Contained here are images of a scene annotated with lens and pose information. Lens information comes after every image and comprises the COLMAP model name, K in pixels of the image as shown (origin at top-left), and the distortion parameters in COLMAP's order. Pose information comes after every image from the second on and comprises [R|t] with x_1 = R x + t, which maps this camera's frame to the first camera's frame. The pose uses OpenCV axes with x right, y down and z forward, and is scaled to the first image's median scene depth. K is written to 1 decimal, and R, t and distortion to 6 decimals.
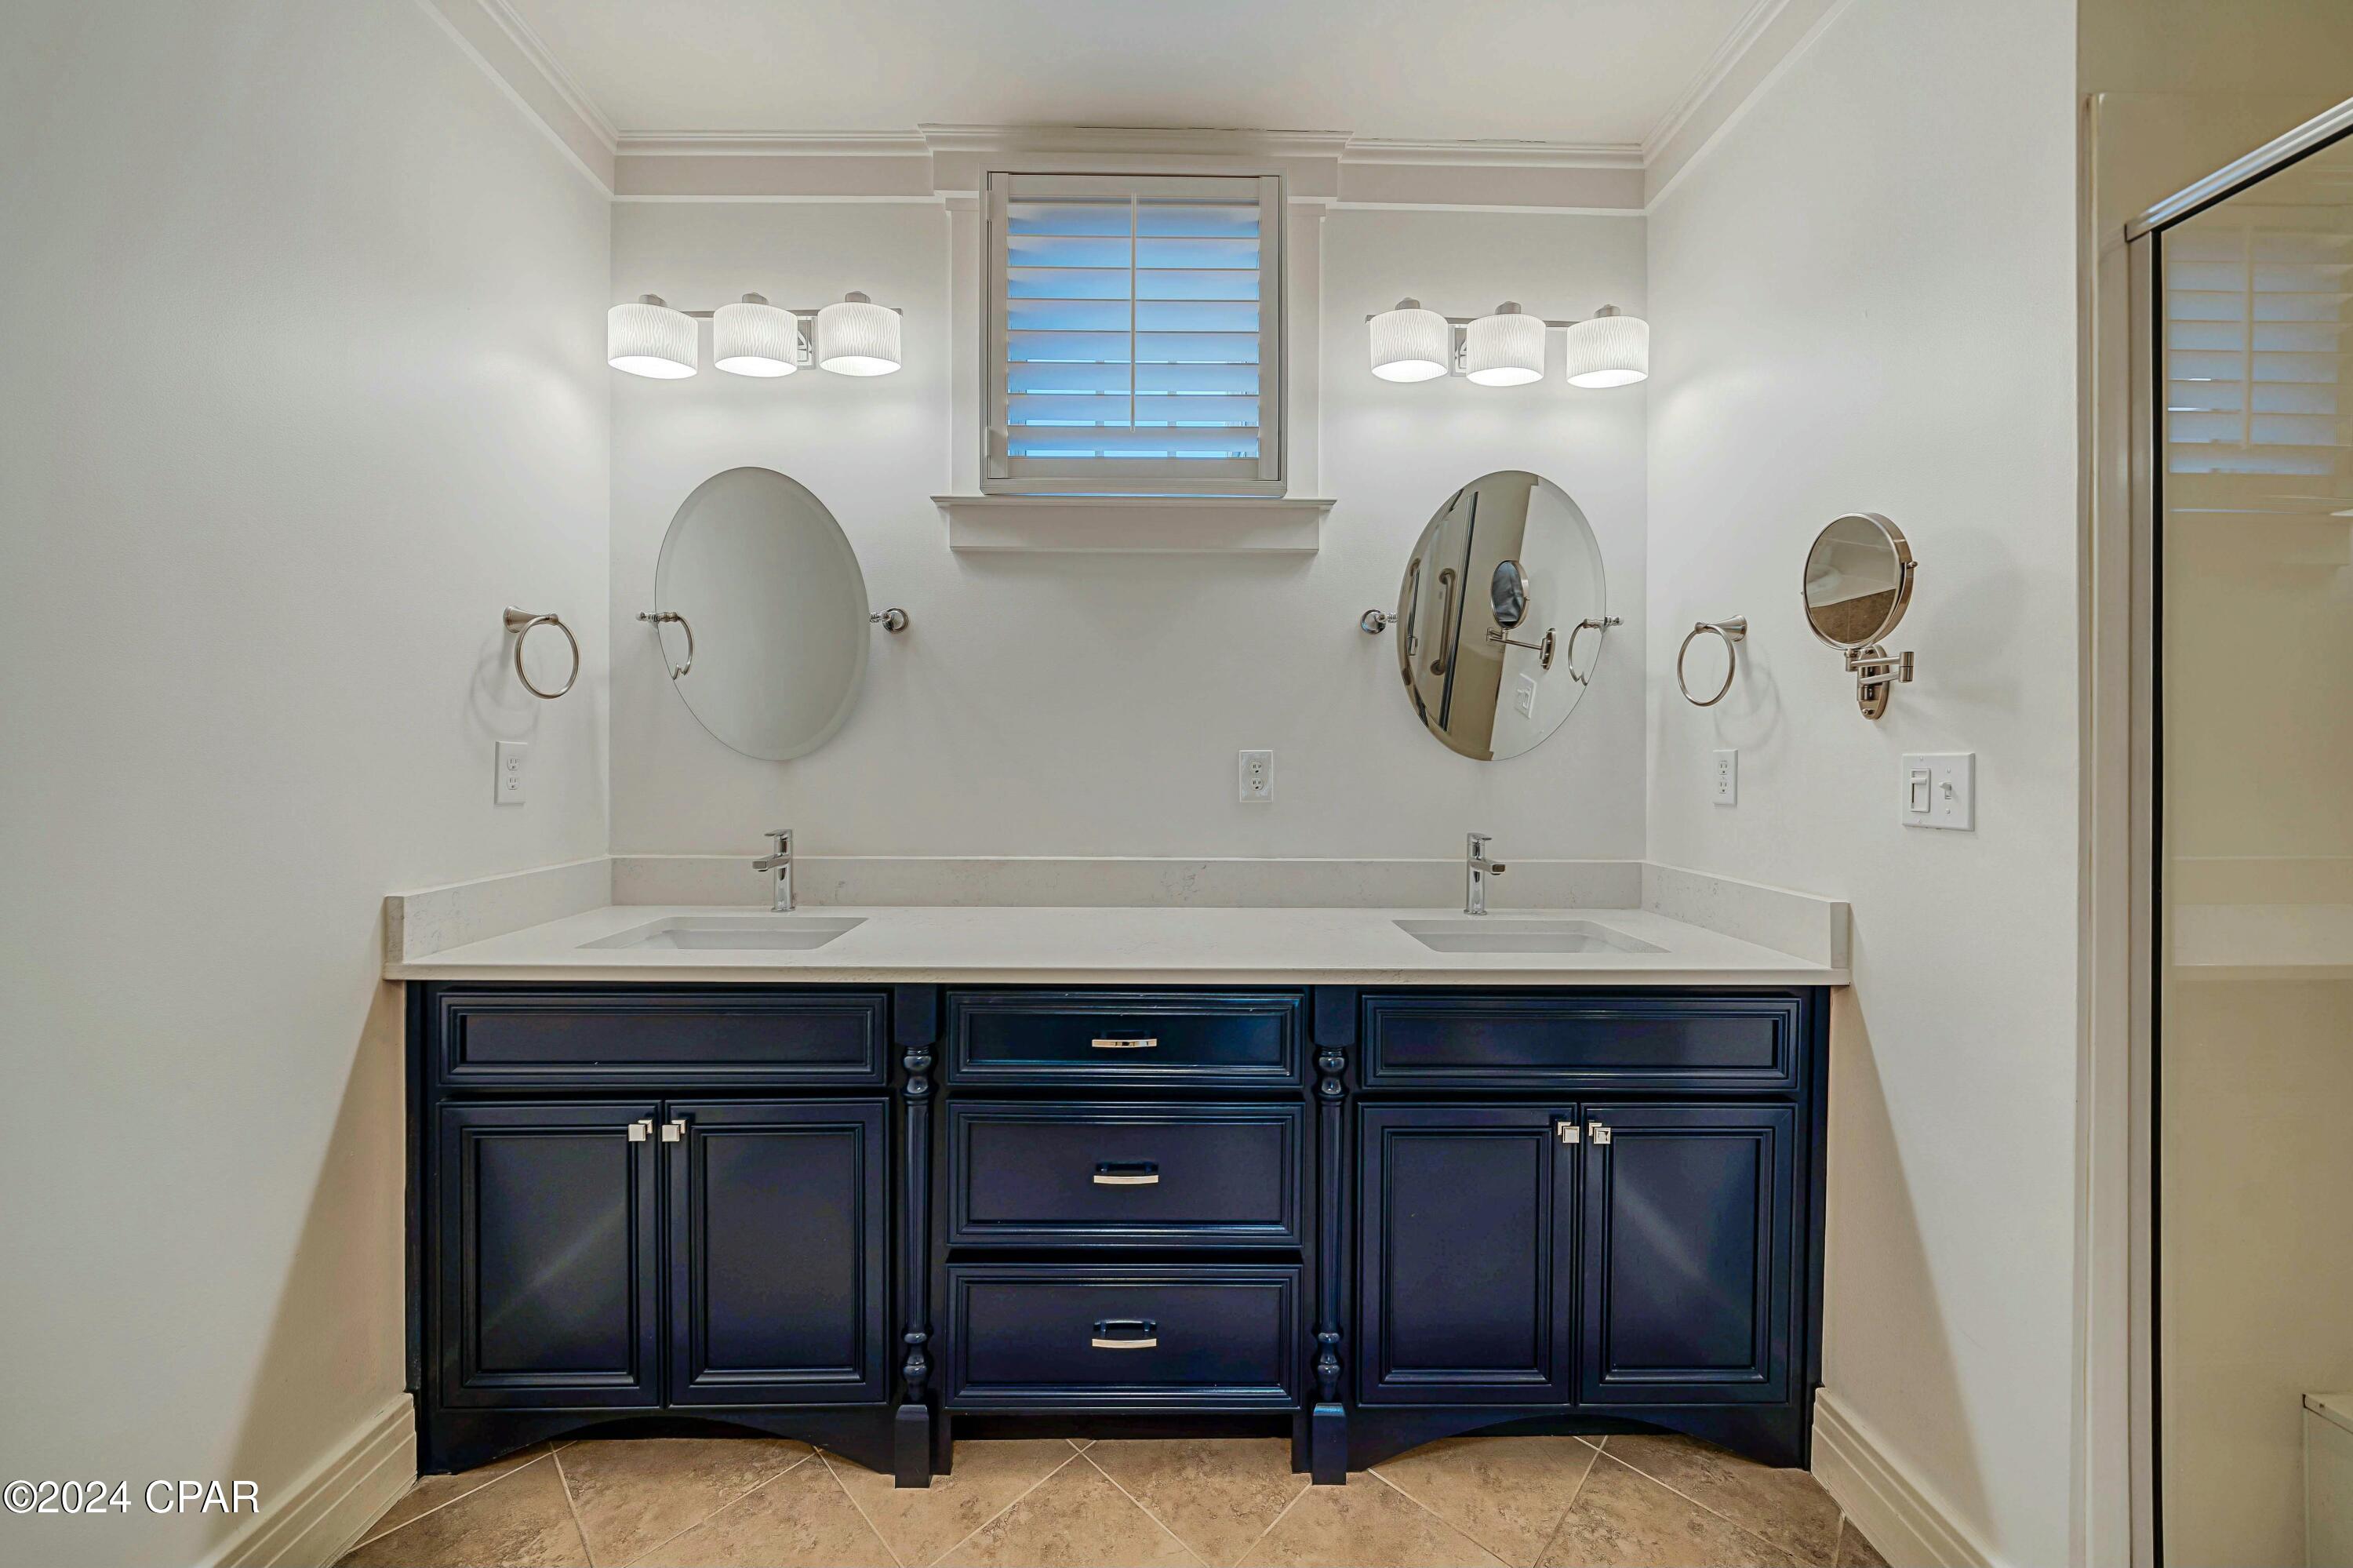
lens RADIAL K [[828.0, 0, 1182.8], [0, 828.0, 720.2], [0, 0, 1]] dist [-0.004488, -0.000072]
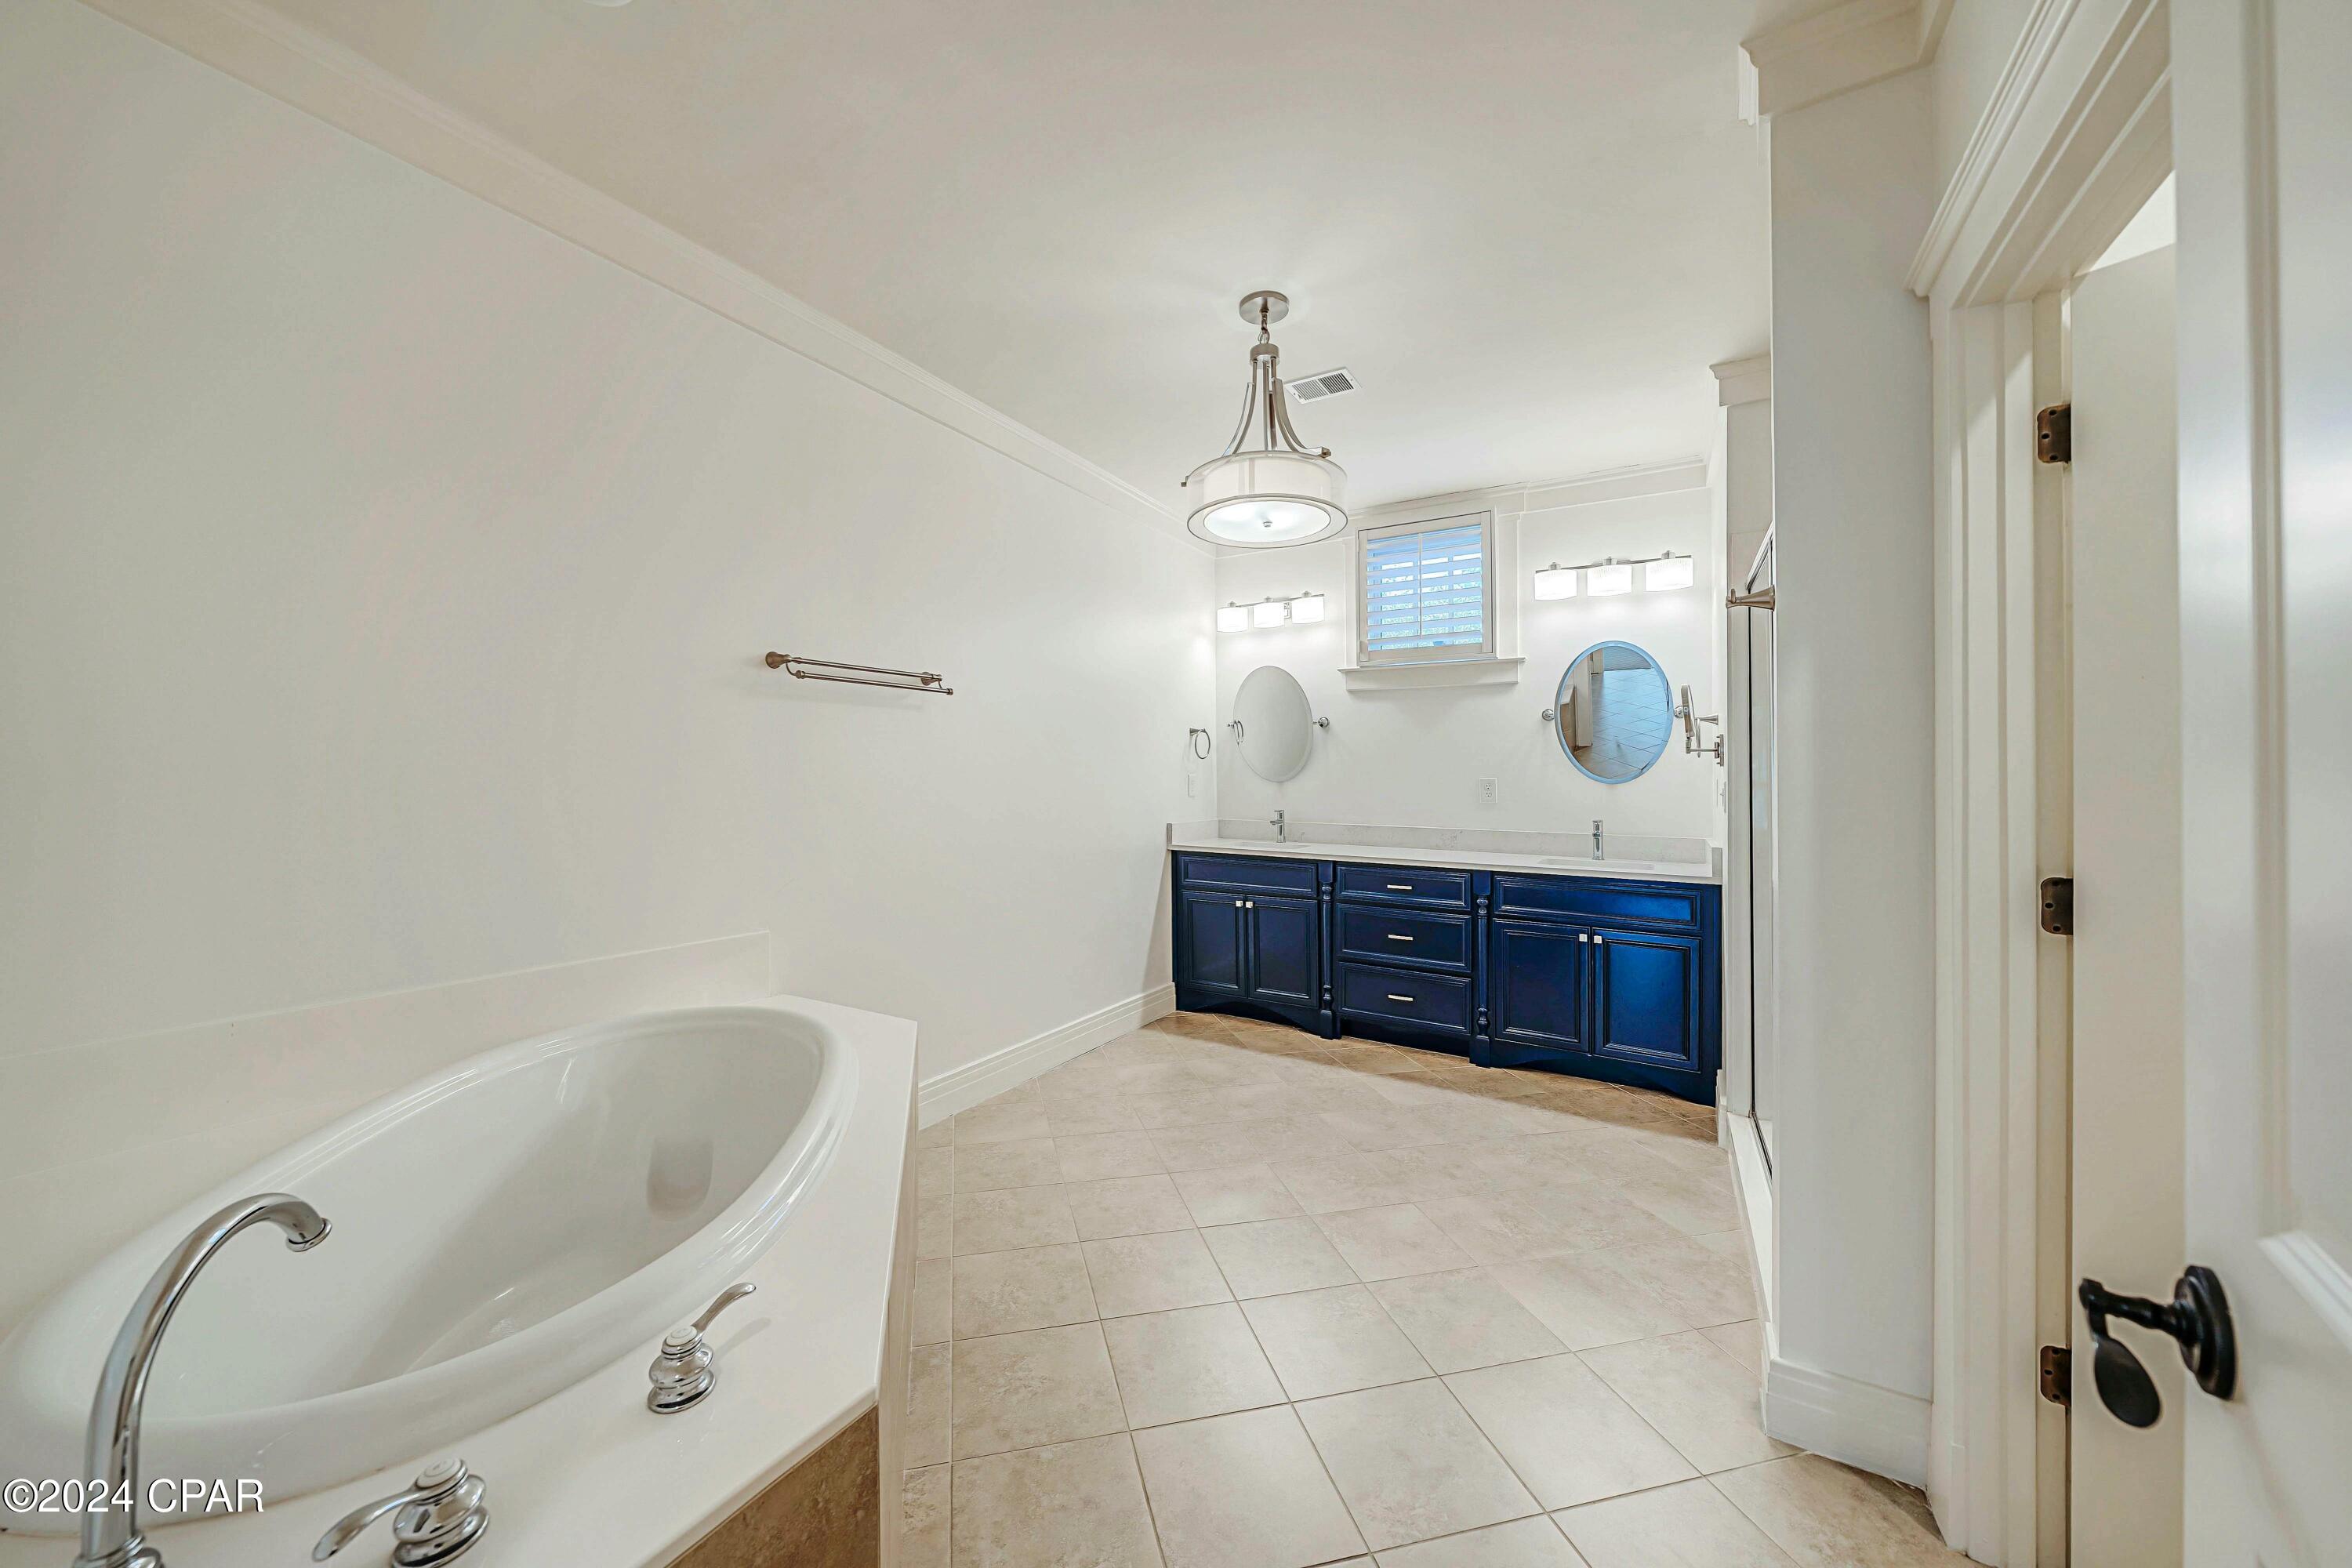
lens RADIAL K [[827.7, 0, 1179.9], [0, 827.7, 771.3], [0, 0, 1]] dist [-0.004488, -0.000072]
pose [[0.854404, -0.002684, -0.519602, 0.543538], [0.009321, 0.999905, 0.010161, -0.012505], [0.519525, -0.013525, 0.854348, -1.262415]]
